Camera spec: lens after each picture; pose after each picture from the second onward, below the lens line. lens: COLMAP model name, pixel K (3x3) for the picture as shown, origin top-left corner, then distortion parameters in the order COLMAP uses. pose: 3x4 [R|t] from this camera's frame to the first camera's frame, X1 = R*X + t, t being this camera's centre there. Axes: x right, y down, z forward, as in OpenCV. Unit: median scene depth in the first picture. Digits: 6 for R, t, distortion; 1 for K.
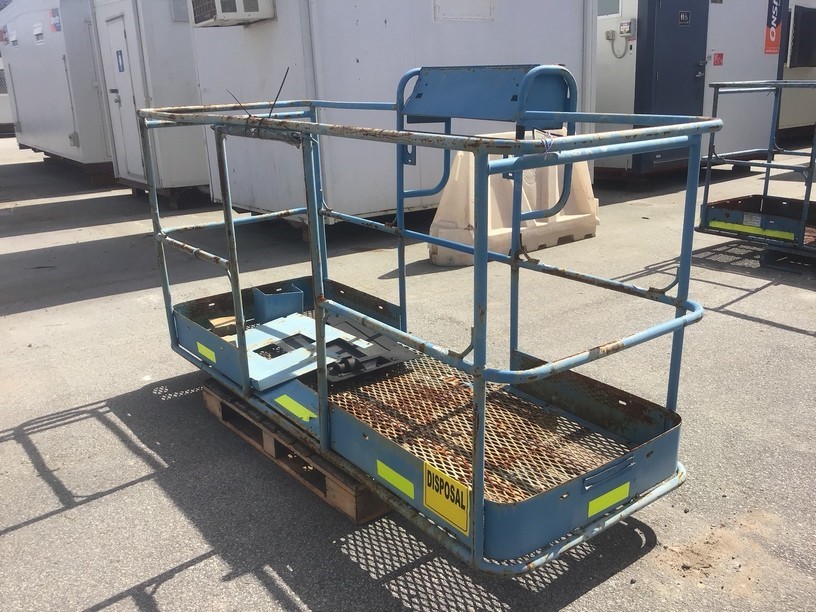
lens RADIAL K [[745.6, 0, 412.0], [0, 745.6, 306.5], [0, 0, 1]] dist [0.081851, -0.167789]
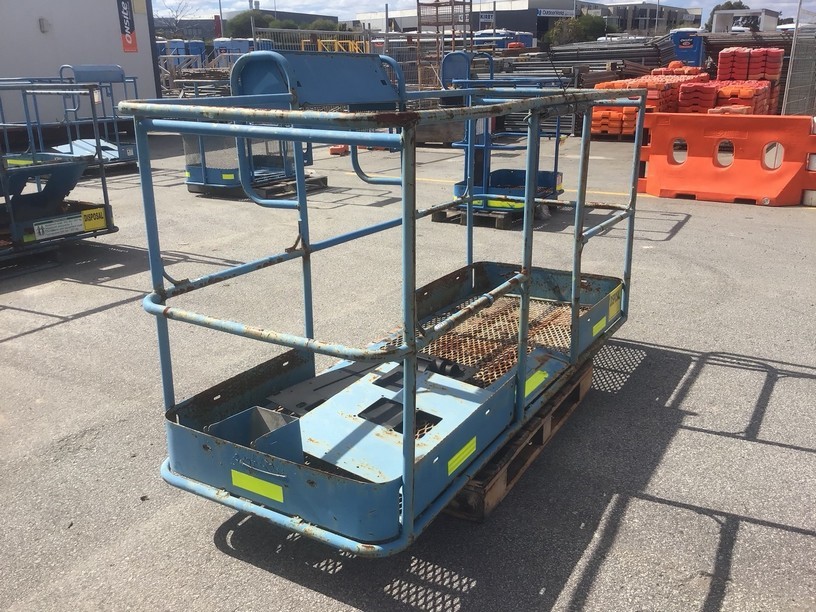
lens RADIAL K [[745.6, 0, 412.0], [0, 745.6, 306.5], [0, 0, 1]] dist [0.081851, -0.167789]
pose [[-0.373644, -0.256002, 0.891545, -1.002261], [0.290875, 0.880341, 0.374690, -0.396572], [-0.880785, 0.399329, -0.254470, 1.397542]]
